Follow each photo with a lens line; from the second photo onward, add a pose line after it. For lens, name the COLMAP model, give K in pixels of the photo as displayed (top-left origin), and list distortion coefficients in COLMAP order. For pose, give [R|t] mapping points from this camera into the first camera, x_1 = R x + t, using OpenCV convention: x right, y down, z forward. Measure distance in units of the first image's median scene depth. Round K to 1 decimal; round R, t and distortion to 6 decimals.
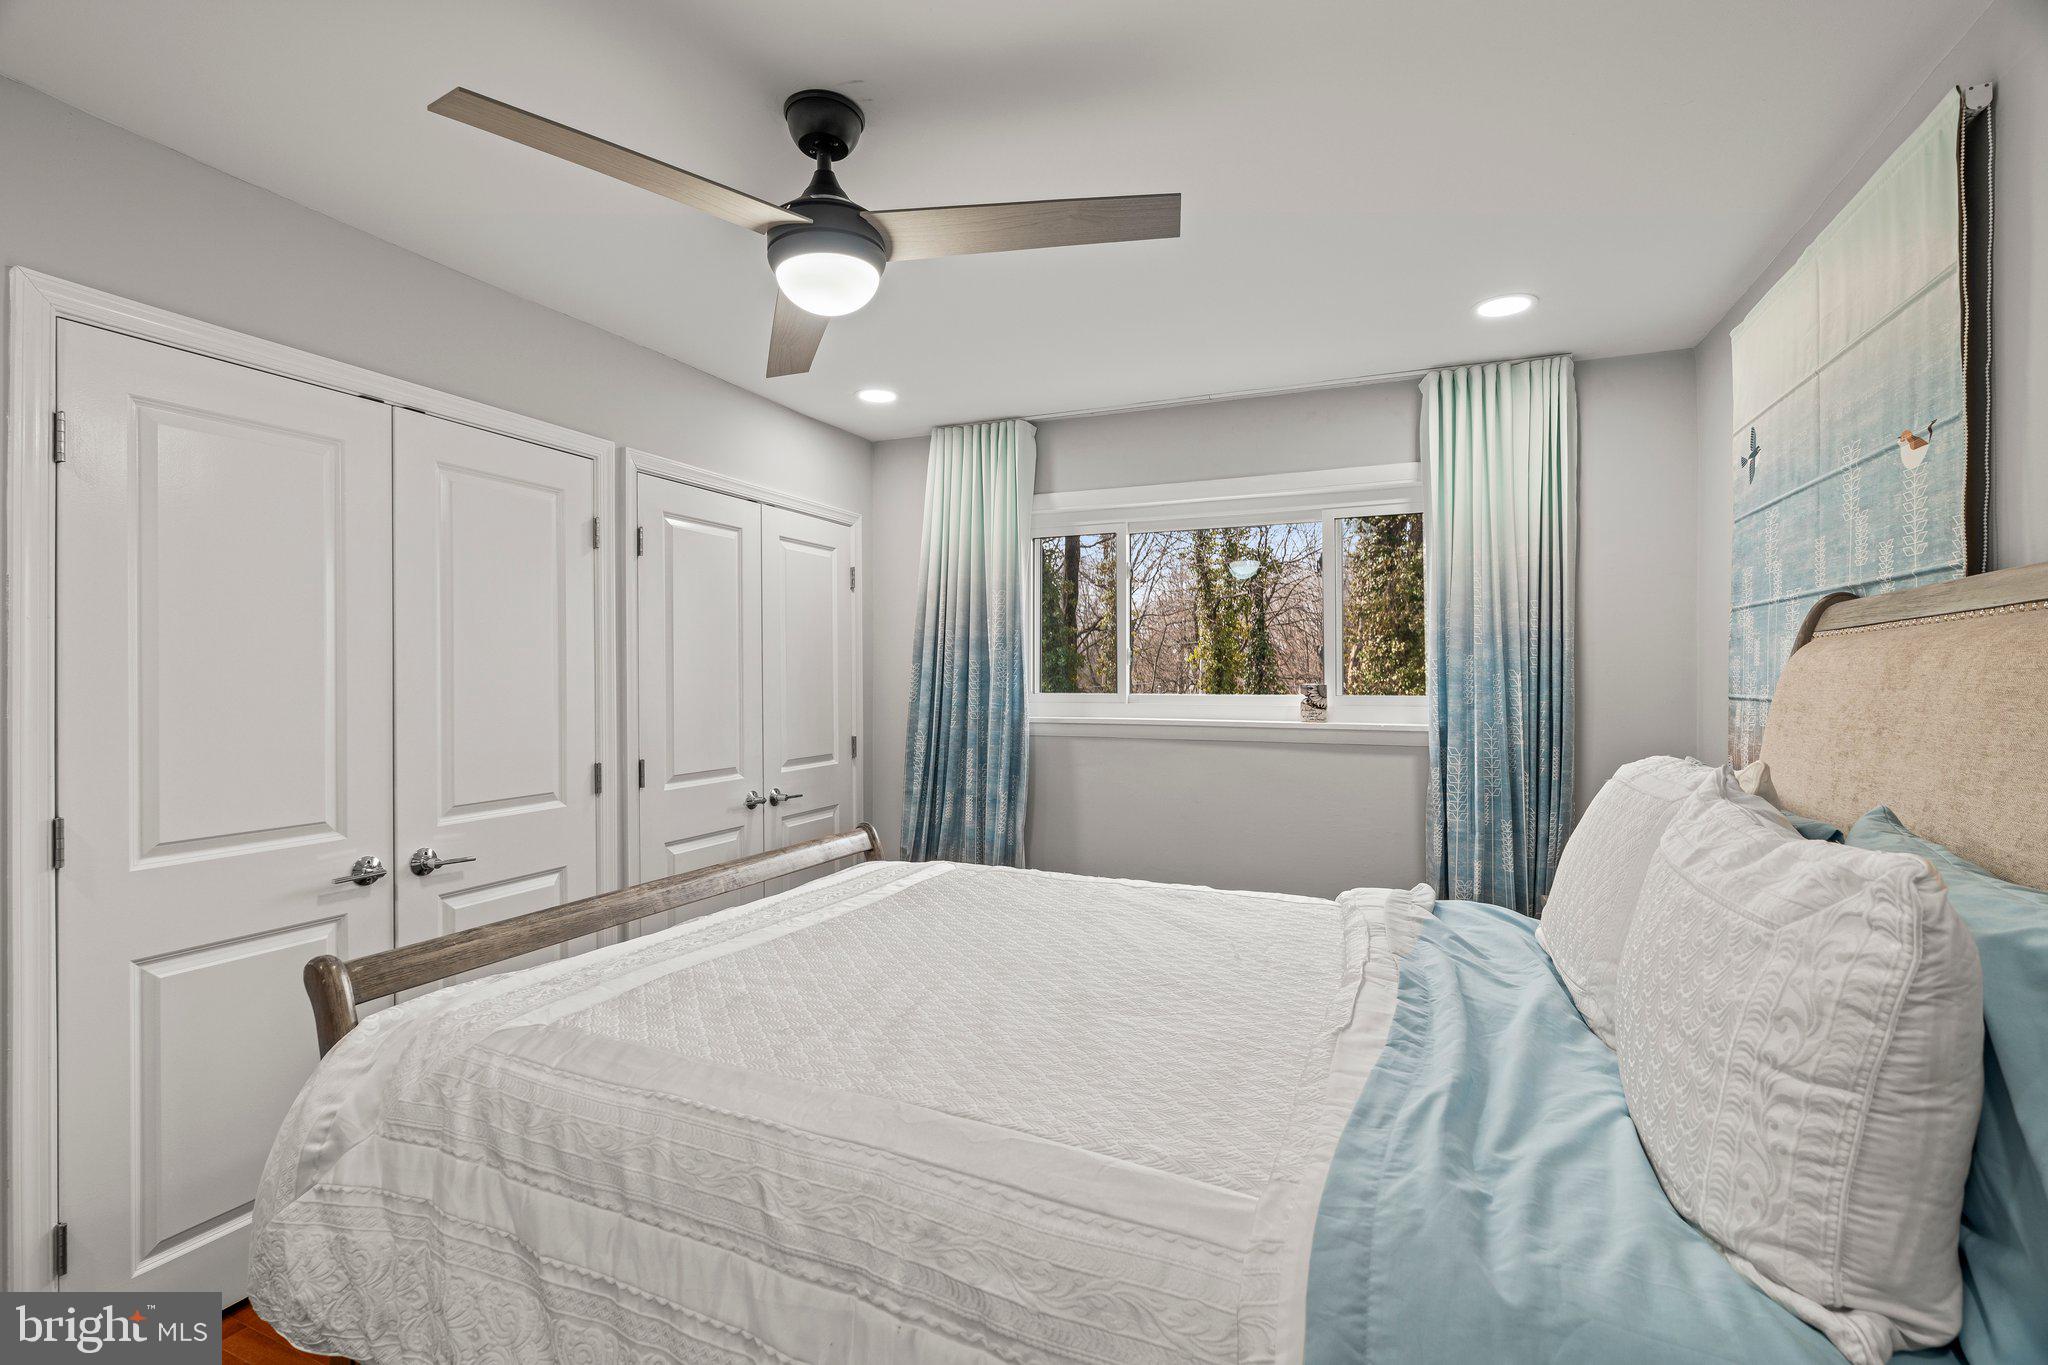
lens RADIAL K [[907.6, 0, 1005.5], [0, 907.6, 684.1], [0, 0, 1]] dist [-0.014202, 0.006031]
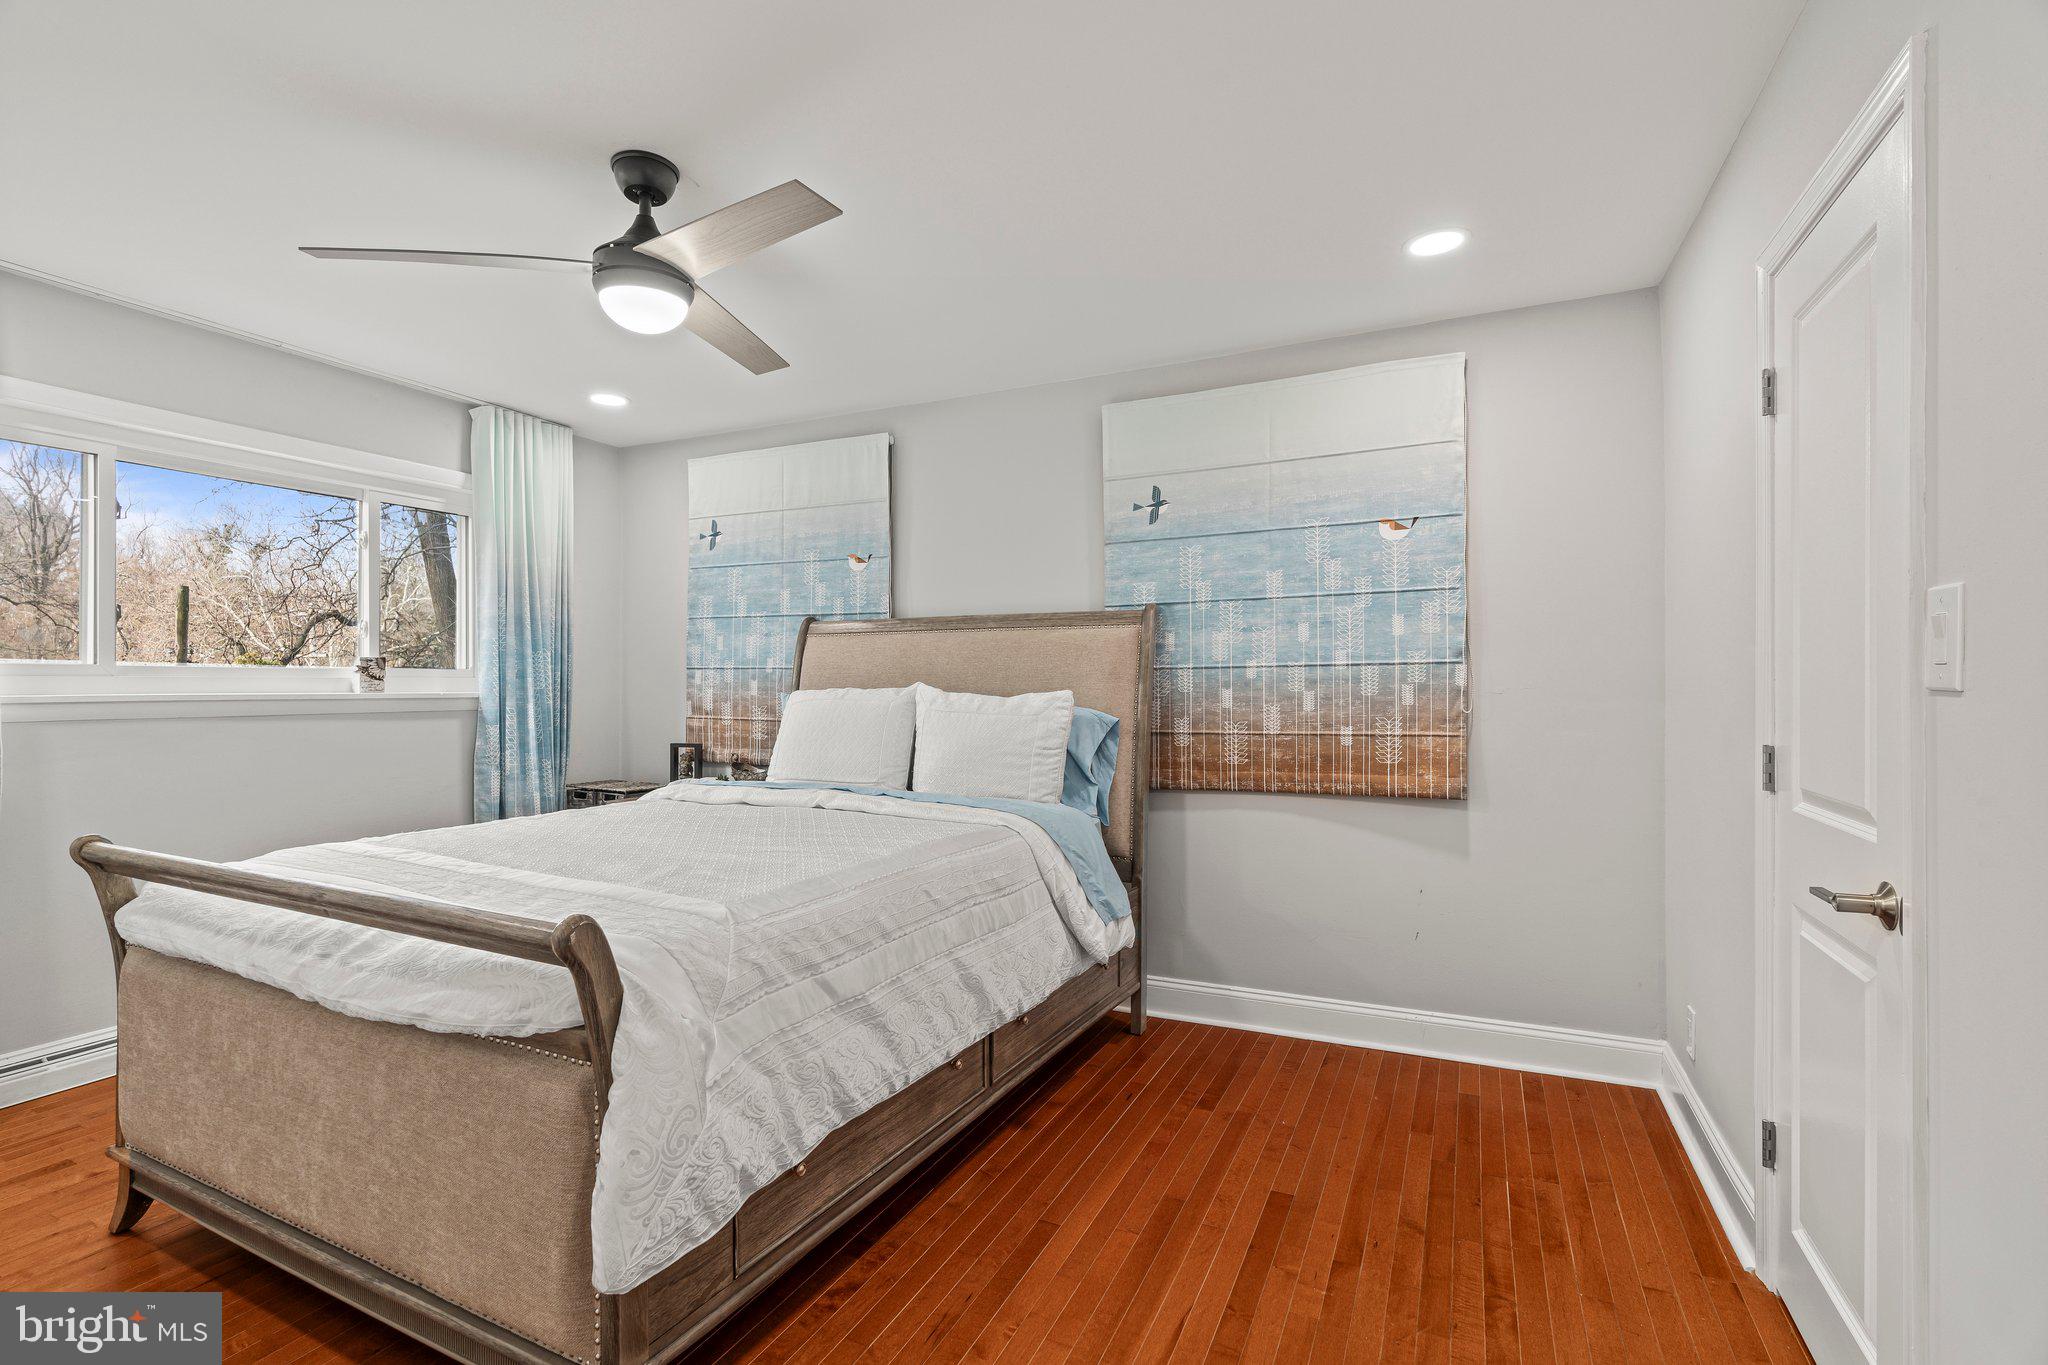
lens RADIAL K [[907.6, 0, 1006.9], [0, 907.6, 680.1], [0, 0, 1]] dist [-0.014202, 0.006031]
pose [[0.044869, 0.000505, 0.998993, -0.754770], [0.001239, 0.999999, -0.000561, 0.032641], [-0.998992, 0.001263, 0.044868, 0.247445]]
